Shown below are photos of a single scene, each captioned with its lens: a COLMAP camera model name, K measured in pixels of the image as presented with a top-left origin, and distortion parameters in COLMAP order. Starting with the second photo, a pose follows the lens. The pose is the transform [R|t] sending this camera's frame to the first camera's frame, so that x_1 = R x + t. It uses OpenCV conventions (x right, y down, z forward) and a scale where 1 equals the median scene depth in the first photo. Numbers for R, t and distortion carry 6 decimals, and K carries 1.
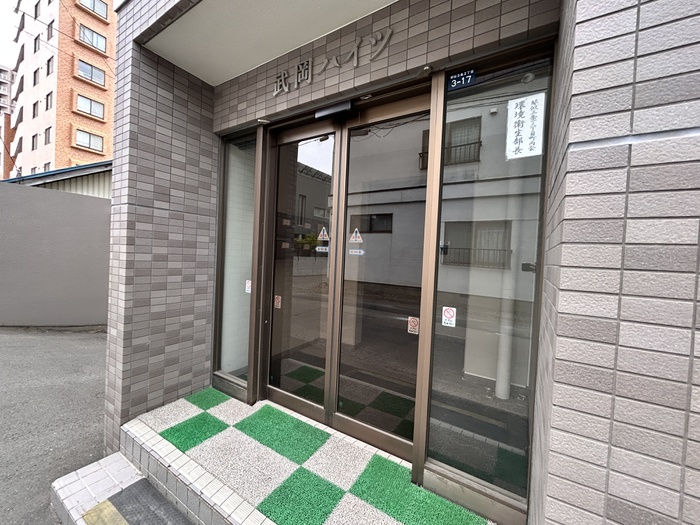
lens RADIAL K [[282.0, 0, 348.1], [0, 282.0, 259.6], [0, 0, 1]] dist [-0.000684, 0.000122]
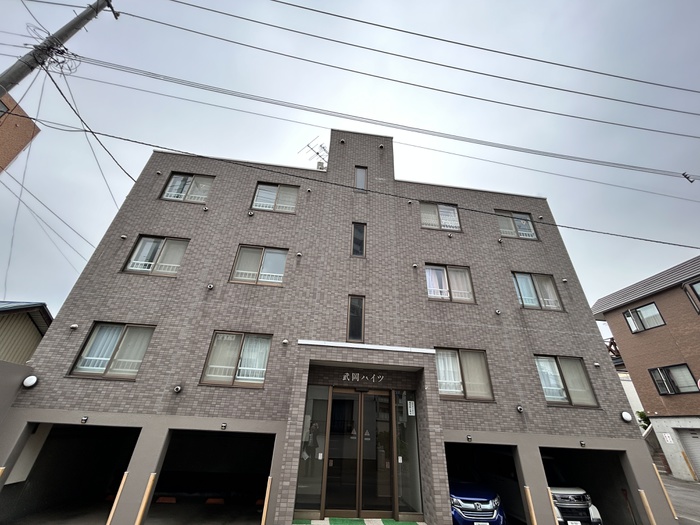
lens RADIAL K [[282.0, 0, 349.9], [0, 282.0, 259.4], [0, 0, 1]] dist [-0.000684, 0.000122]
pose [[0.778841, 0.307473, 0.546687, -1.778651], [0.002598, 0.870012, -0.493023, -0.159754], [-0.627216, 0.385407, 0.676803, -1.264206]]
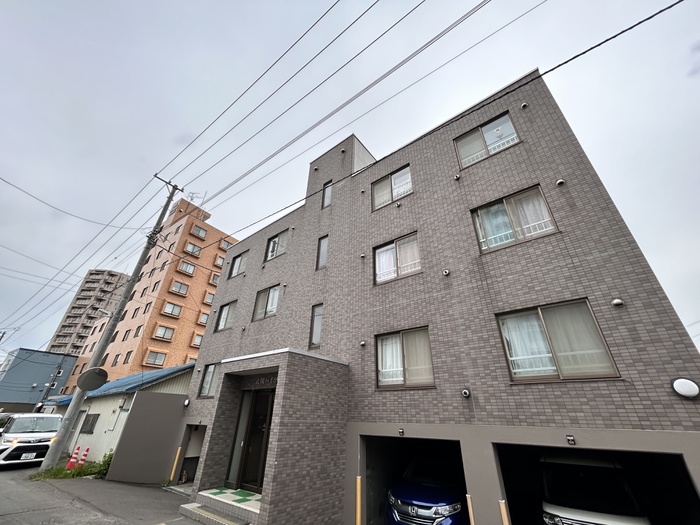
lens RADIAL K [[282.0, 0, 349.3], [0, 282.0, 260.2], [0, 0, 1]] dist [-0.000684, 0.000122]
pose [[0.993142, -0.077533, -0.087512, 1.147139], [0.021830, 0.858296, -0.512691, -0.021826], [0.114861, 0.507264, 0.854102, -2.346168]]
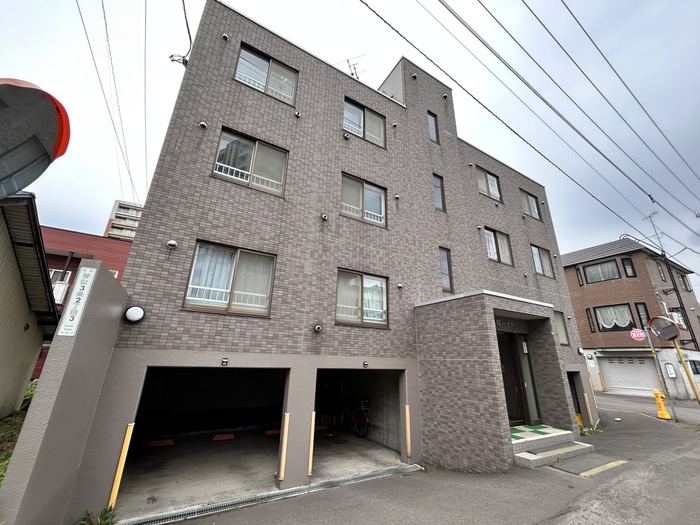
lens RADIAL K [[282.0, 0, 351.0], [0, 282.0, 259.7], [0, 0, 1]] dist [-0.000684, 0.000122]
pose [[0.464748, 0.262503, 0.845637, -3.318429], [0.008174, 0.953731, -0.300550, -0.244805], [-0.885405, 0.146592, 0.441099, 0.690256]]
